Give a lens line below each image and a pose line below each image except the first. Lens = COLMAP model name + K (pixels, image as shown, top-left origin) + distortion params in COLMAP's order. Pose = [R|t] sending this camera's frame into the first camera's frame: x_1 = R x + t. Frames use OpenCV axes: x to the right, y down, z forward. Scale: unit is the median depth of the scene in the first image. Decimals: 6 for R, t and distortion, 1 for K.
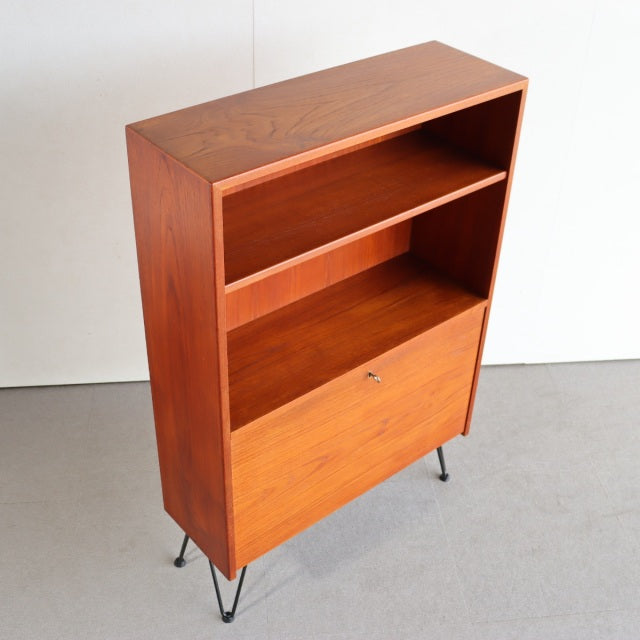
lens RADIAL K [[925.5, 0, 322.8], [0, 925.5, 321.6], [0, 0, 1]] dist [-0.102352, 0.000000]
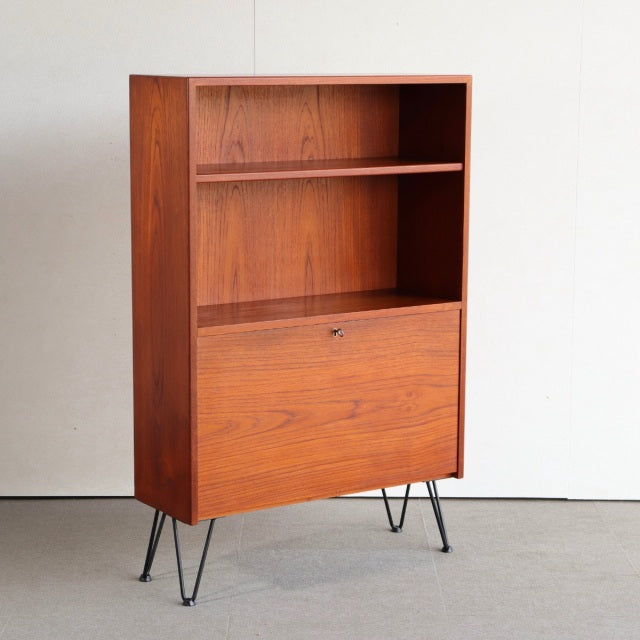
lens RADIAL K [[1699.6, 0, 317.5], [0, 1699.6, 319.7], [0, 0, 1]] dist [0.075413, 0.000000]
pose [[0.993874, -0.007019, -0.110293, 0.239091], [-0.043686, 0.891749, -0.450416, 0.899779], [0.101515, 0.452476, 0.885980, -0.726034]]
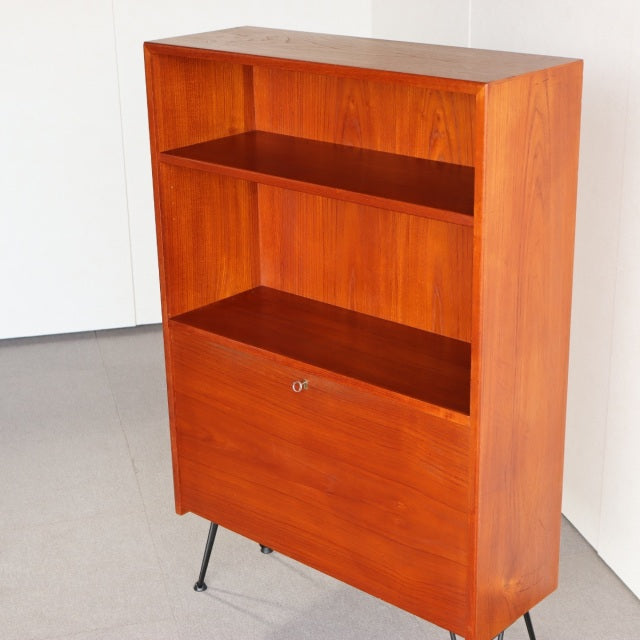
lens RADIAL K [[1259.3, 0, 317.6], [0, 1259.3, 319.2], [0, 0, 1]] dist [-0.004235, 0.000000]
pose [[0.140947, 0.308367, -0.940768, 1.074727], [-0.562552, 0.806885, 0.180201, -0.196266], [0.814659, 0.503832, 0.287200, 0.628243]]
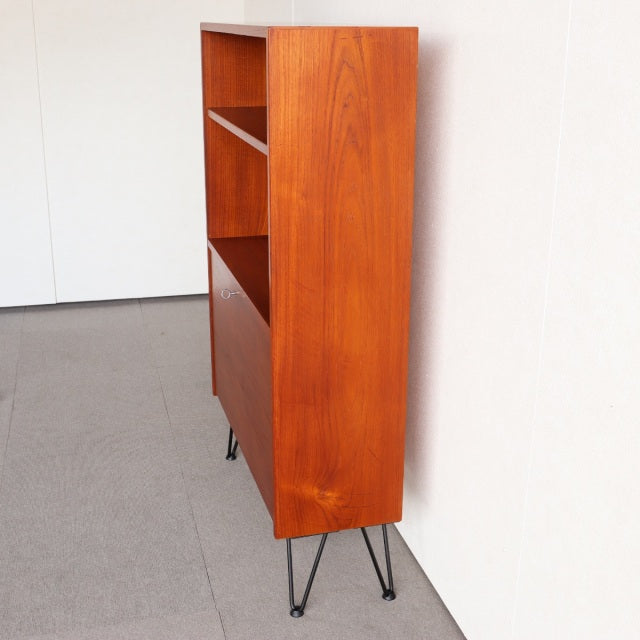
lens RADIAL K [[913.5, 0, 322.6], [0, 913.5, 315.4], [0, 0, 1]] dist [-0.126819, 0.000000]
pose [[-0.404977, 0.256136, -0.877717, 0.885203], [-0.554053, 0.694891, 0.458423, -0.434375], [0.727337, 0.671953, -0.139502, 1.187866]]
